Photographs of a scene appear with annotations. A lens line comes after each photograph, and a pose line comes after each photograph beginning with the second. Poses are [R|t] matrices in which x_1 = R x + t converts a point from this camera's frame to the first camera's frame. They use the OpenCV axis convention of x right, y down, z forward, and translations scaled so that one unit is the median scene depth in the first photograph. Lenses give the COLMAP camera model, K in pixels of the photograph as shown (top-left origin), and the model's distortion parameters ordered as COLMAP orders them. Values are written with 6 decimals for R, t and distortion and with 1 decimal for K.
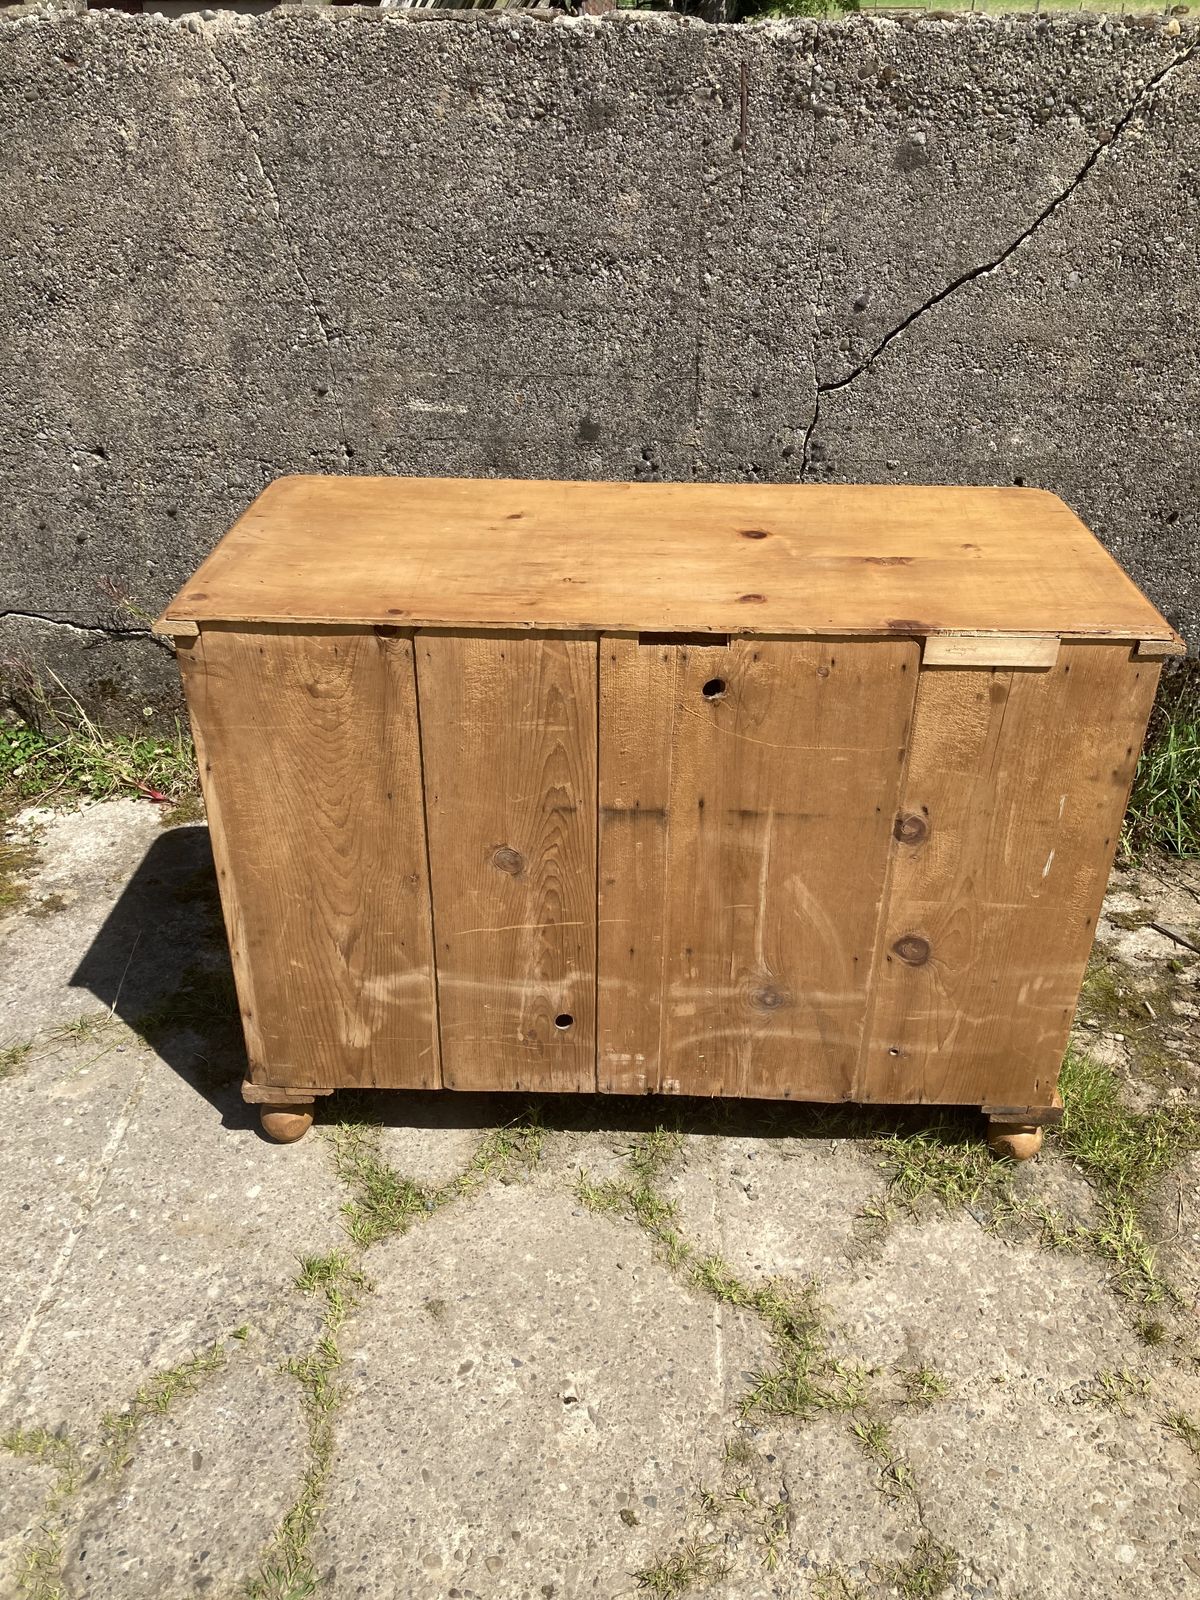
lens RADIAL K [[1318.2, 0, 611.3], [0, 1318.2, 806.2], [0, 0, 1]] dist [-0.020267, 0.074005]
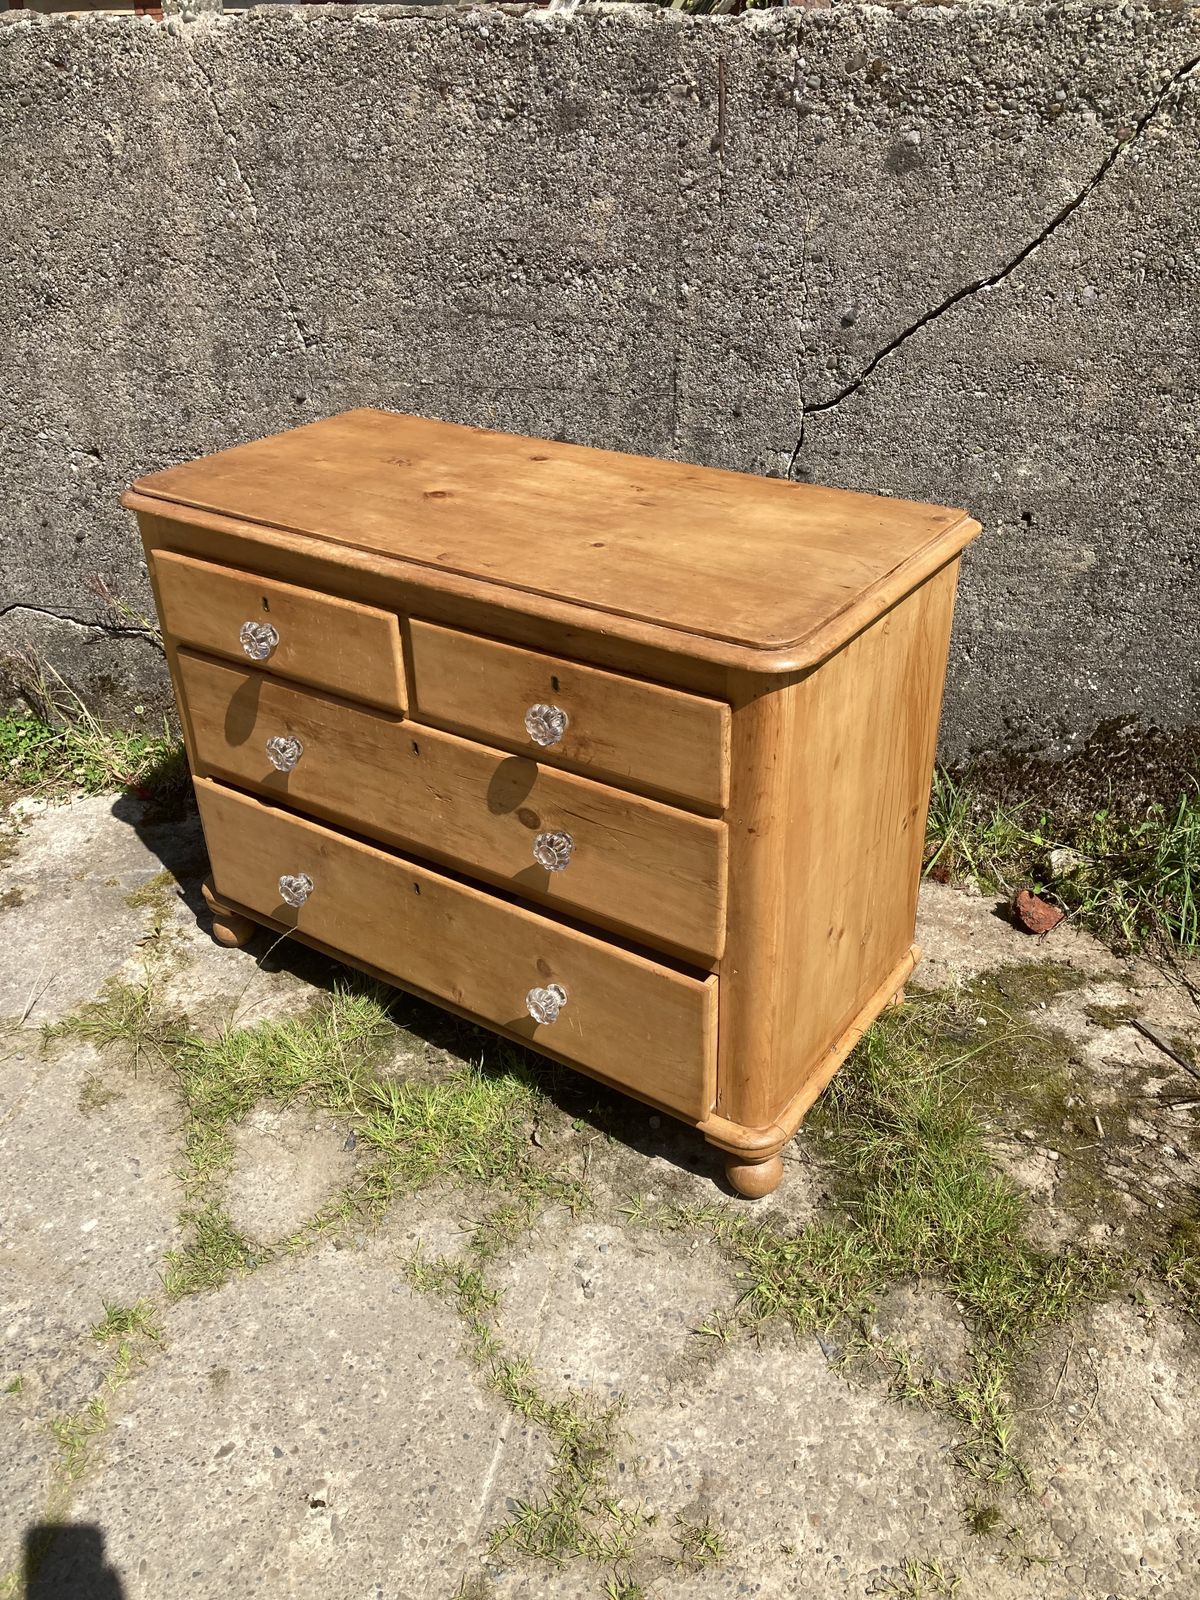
lens RADIAL K [[1316.0, 0, 594.6], [0, 1316.0, 797.9], [0, 0, 1]] dist [-0.005879, 0.048167]
pose [[0.985543, 0.069067, -0.154707, 0.185298], [-0.067119, 0.997586, 0.017791, -0.055535], [0.155563, -0.007150, 0.987800, 0.068894]]
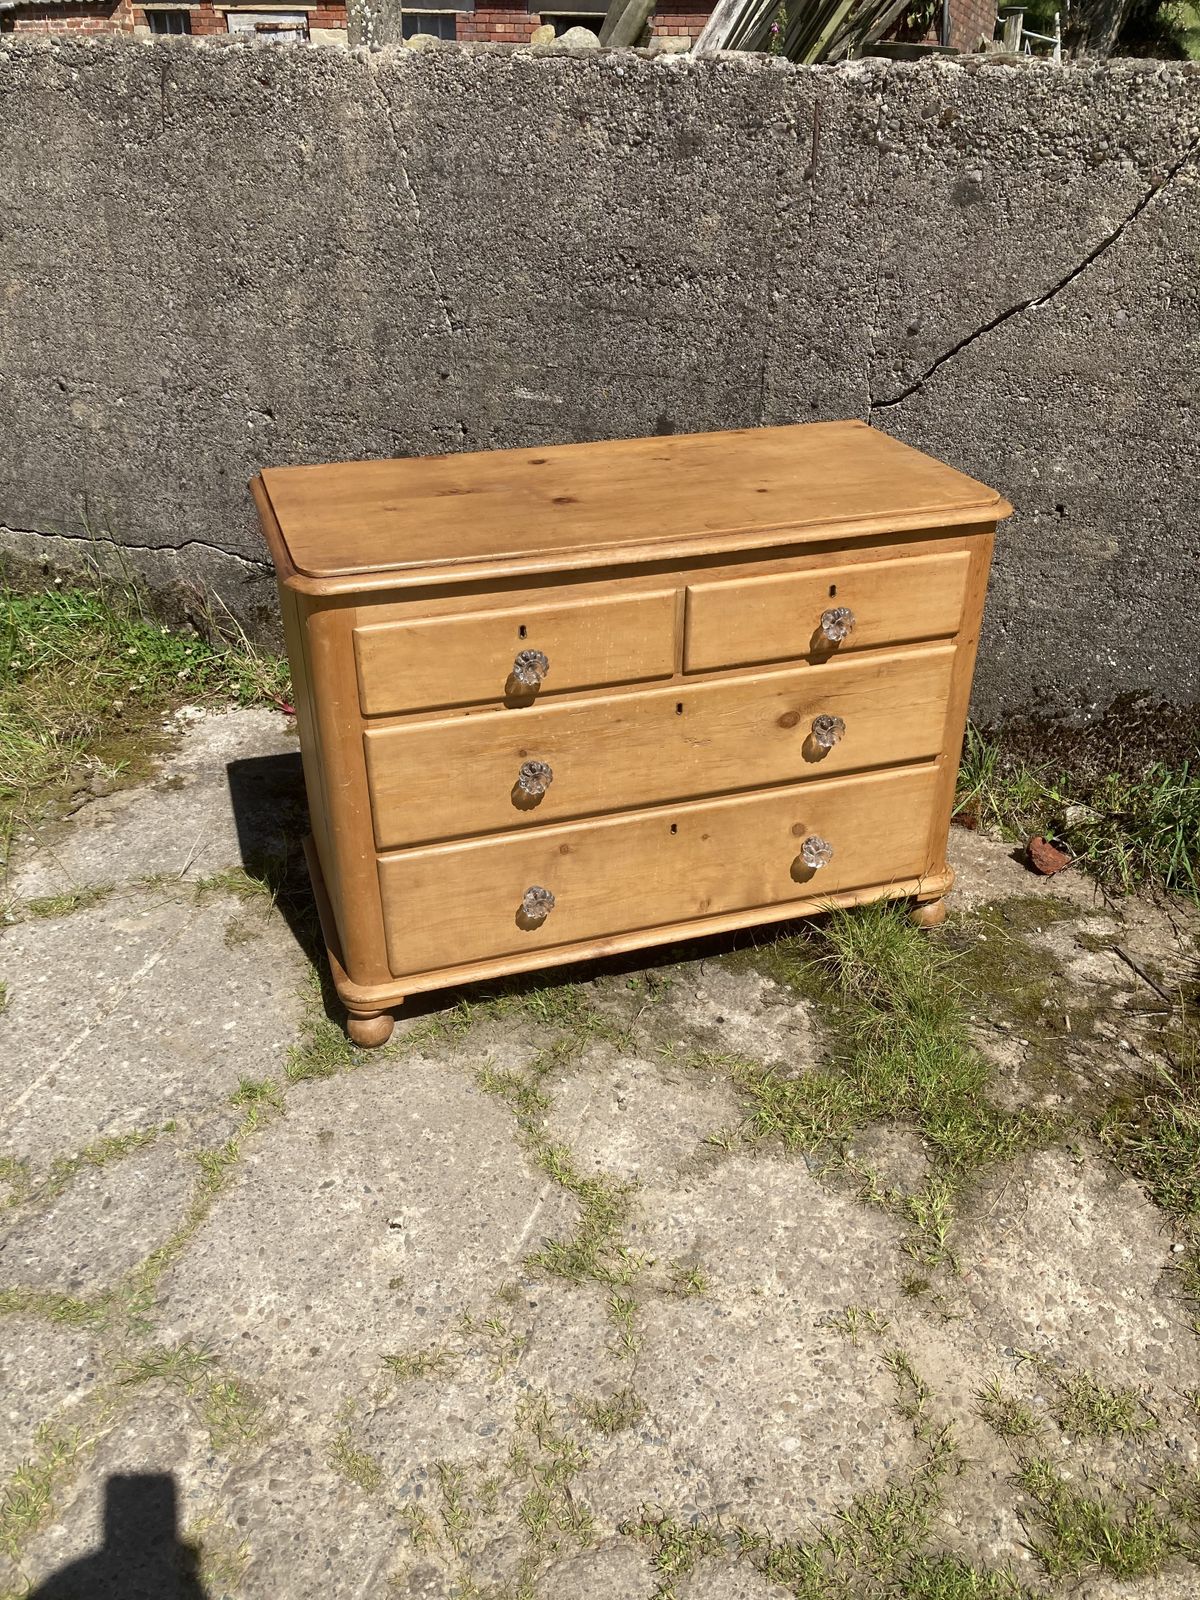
lens RADIAL K [[1309.1, 0, 613.7], [0, 1309.1, 807.0], [0, 0, 1]] dist [-0.008074, 0.048599]
pose [[0.964417, 0.142417, -0.222751, 0.253644], [-0.139004, 0.989806, 0.031012, 0.002502], [0.224897, 0.001055, 0.974382, -0.087794]]
